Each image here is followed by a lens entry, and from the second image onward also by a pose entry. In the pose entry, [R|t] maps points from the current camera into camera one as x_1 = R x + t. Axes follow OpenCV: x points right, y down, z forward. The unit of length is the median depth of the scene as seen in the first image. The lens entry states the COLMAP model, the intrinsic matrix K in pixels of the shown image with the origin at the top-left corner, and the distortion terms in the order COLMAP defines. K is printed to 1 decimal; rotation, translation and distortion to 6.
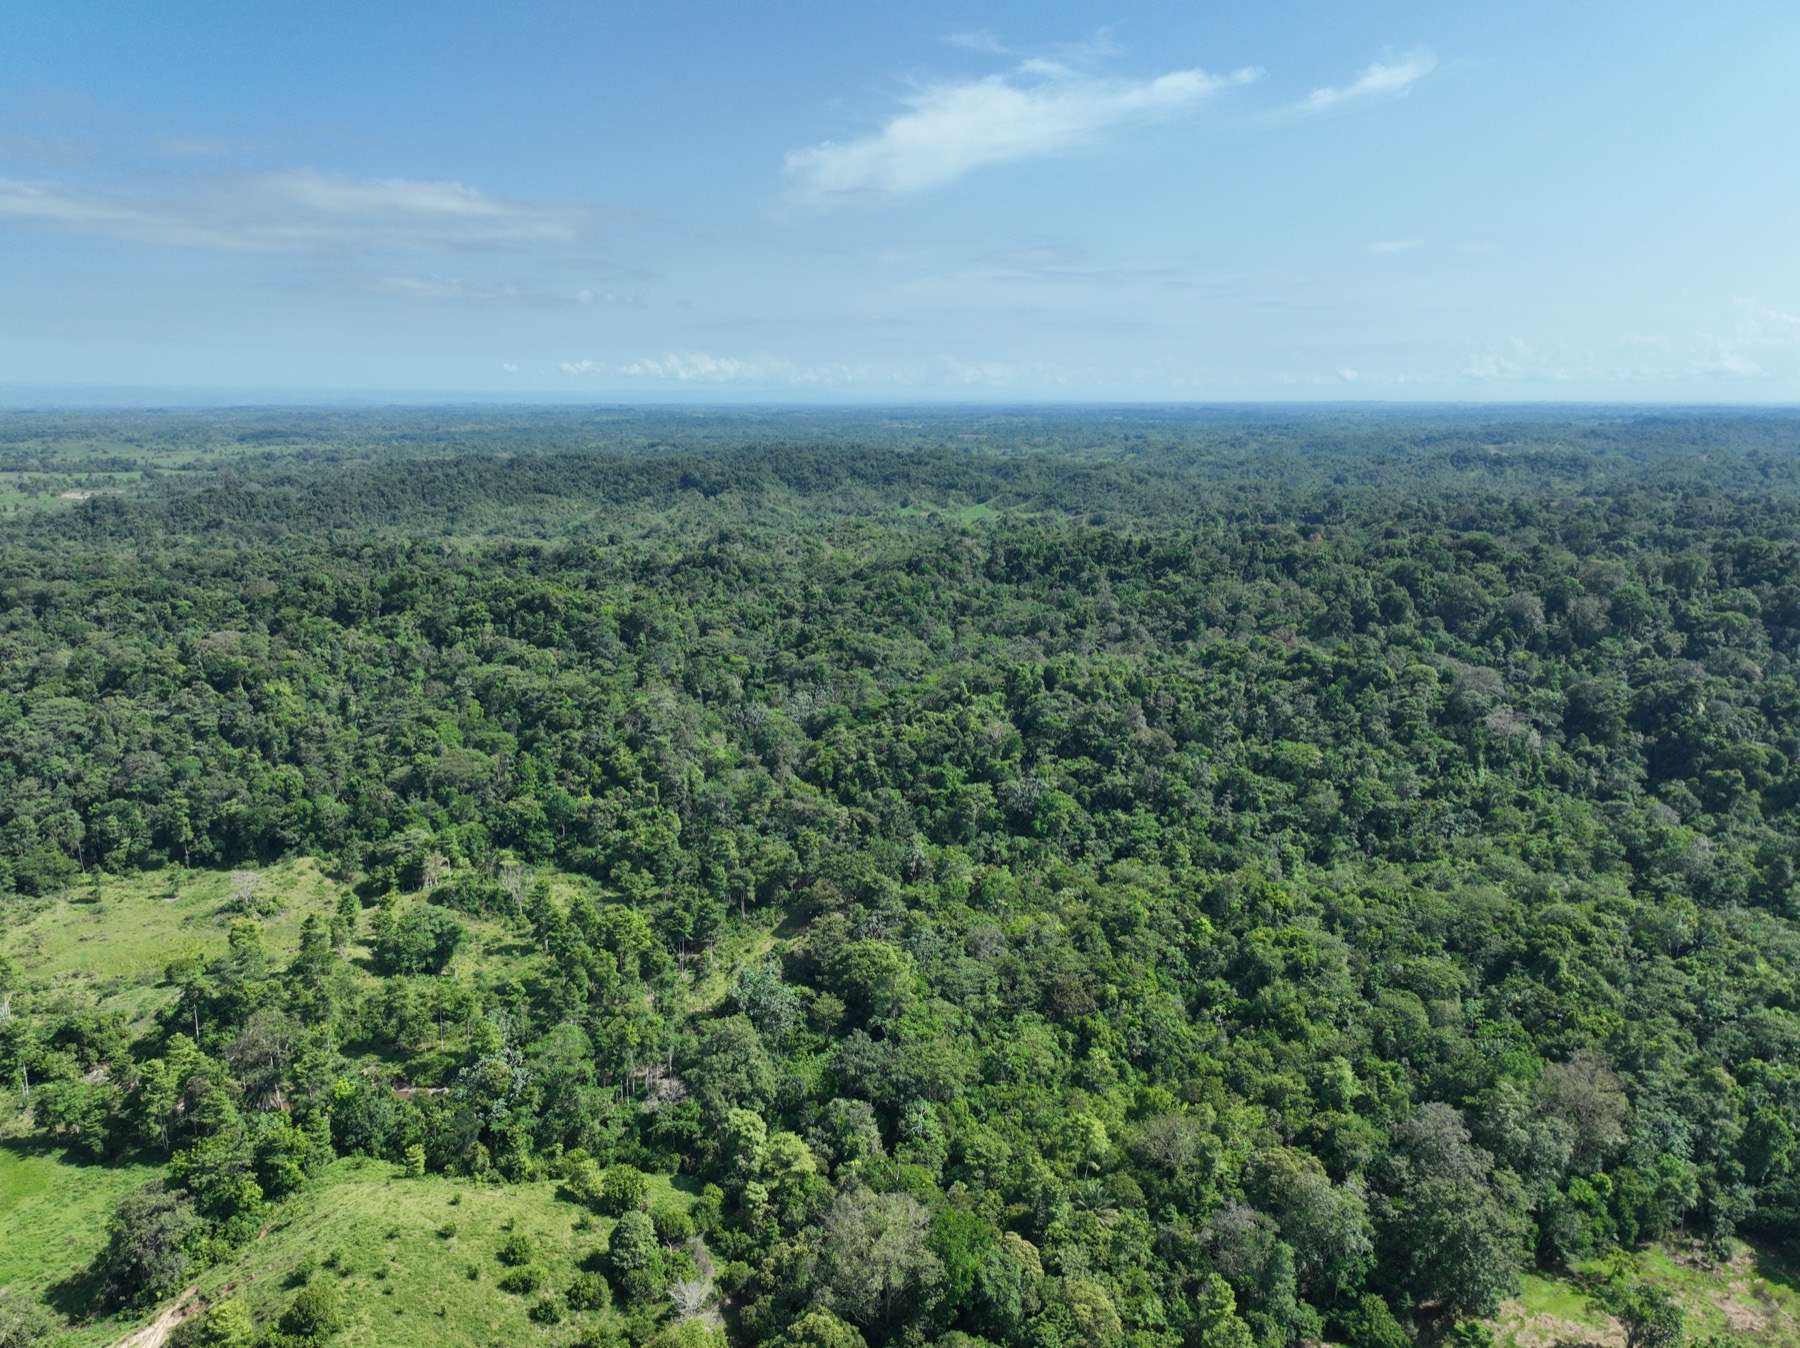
lens RADIAL K [[1261.4, 0, 901.8], [0, 1261.4, 676.4], [0, 0, 1]] dist [-0.003405, 0.014914]
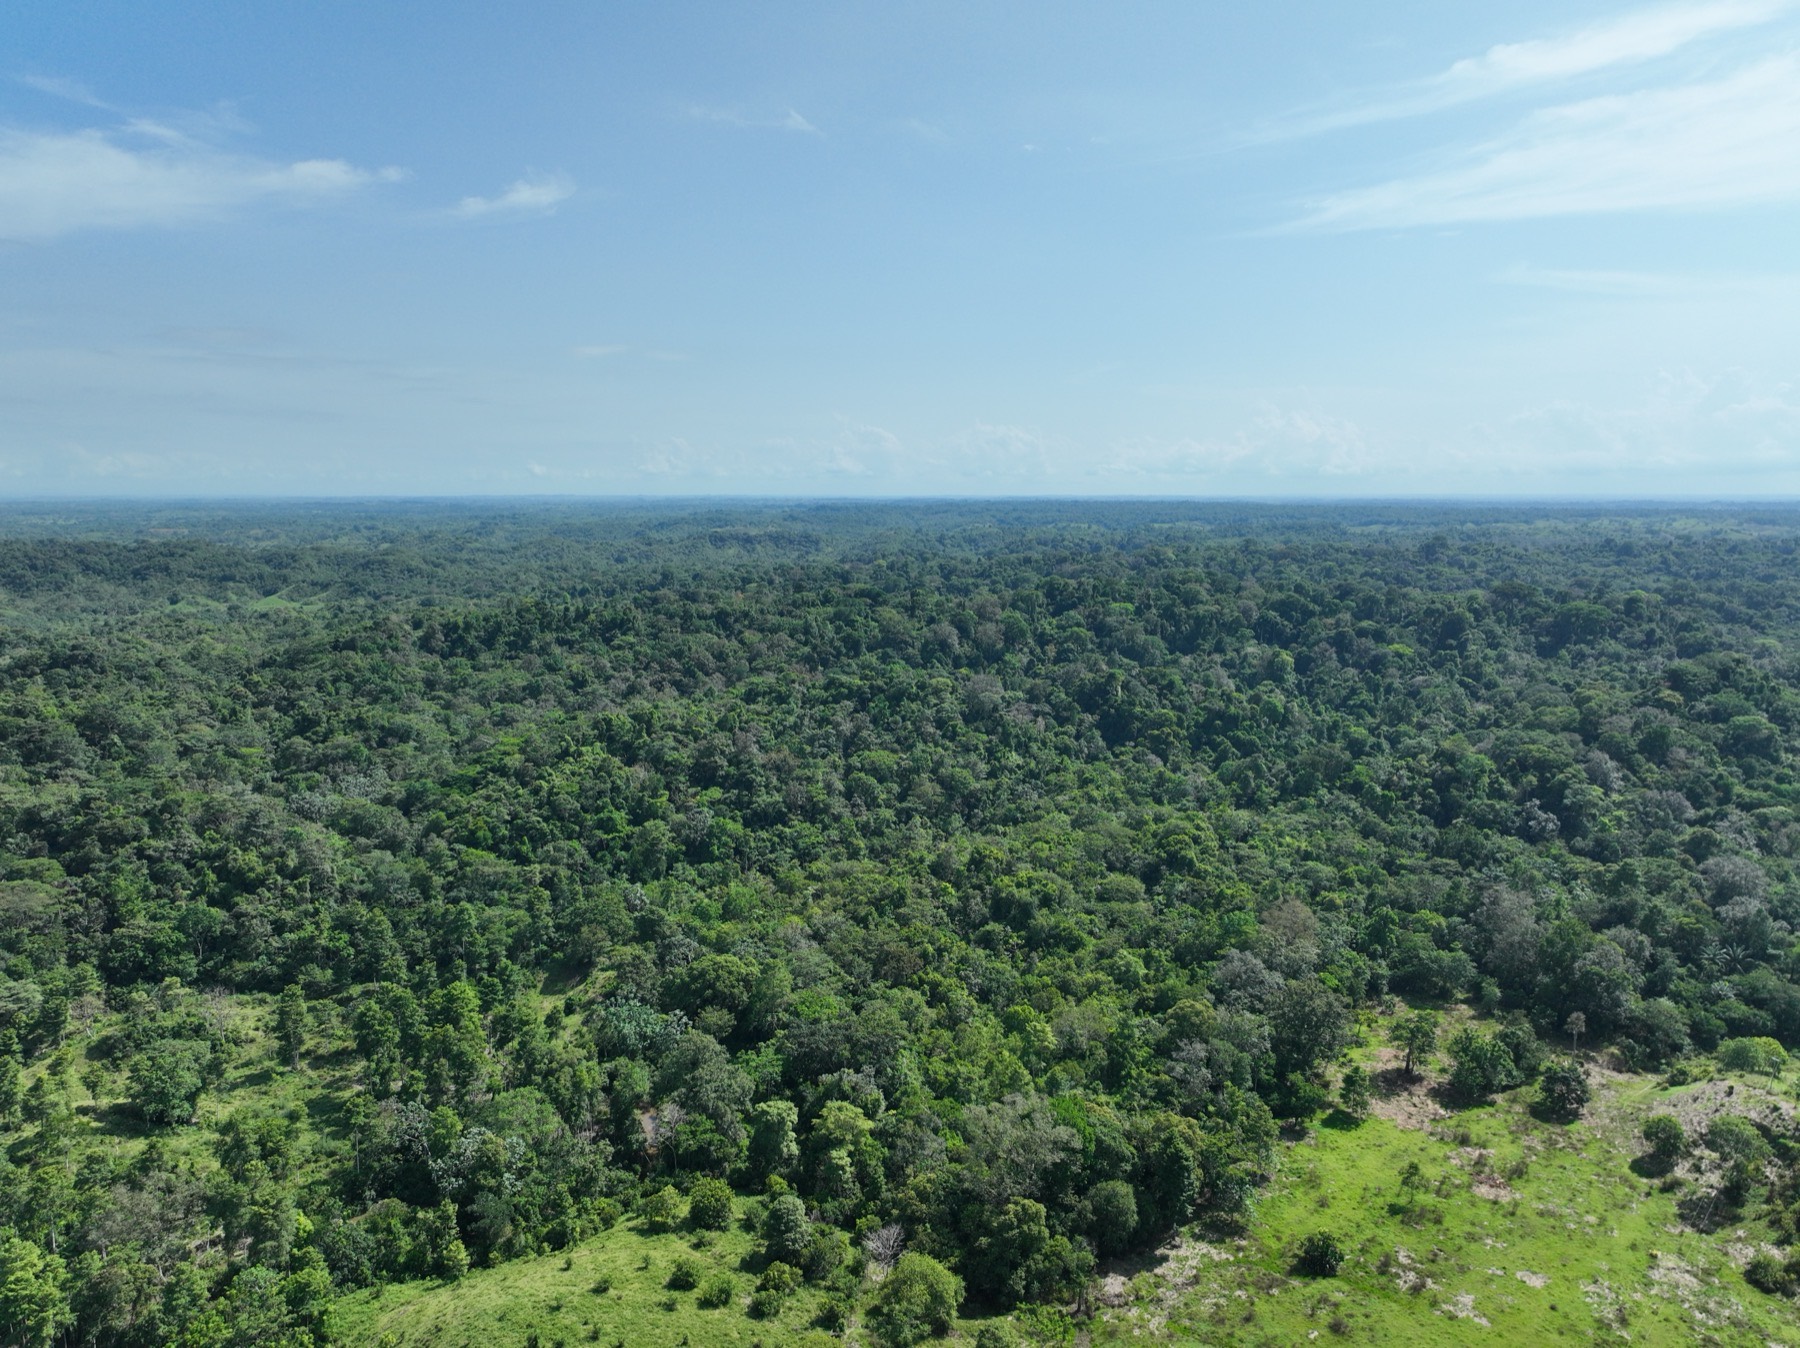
lens RADIAL K [[1257.1, 0, 888.5], [0, 1257.1, 677.6], [0, 0, 1]] dist [-0.000783, 0.014553]
pose [[0.819393, -0.084061, 0.567035, -0.386899], [0.124425, 0.991687, -0.032786, 0.029670], [-0.559565, 0.097418, 0.823041, 0.043094]]
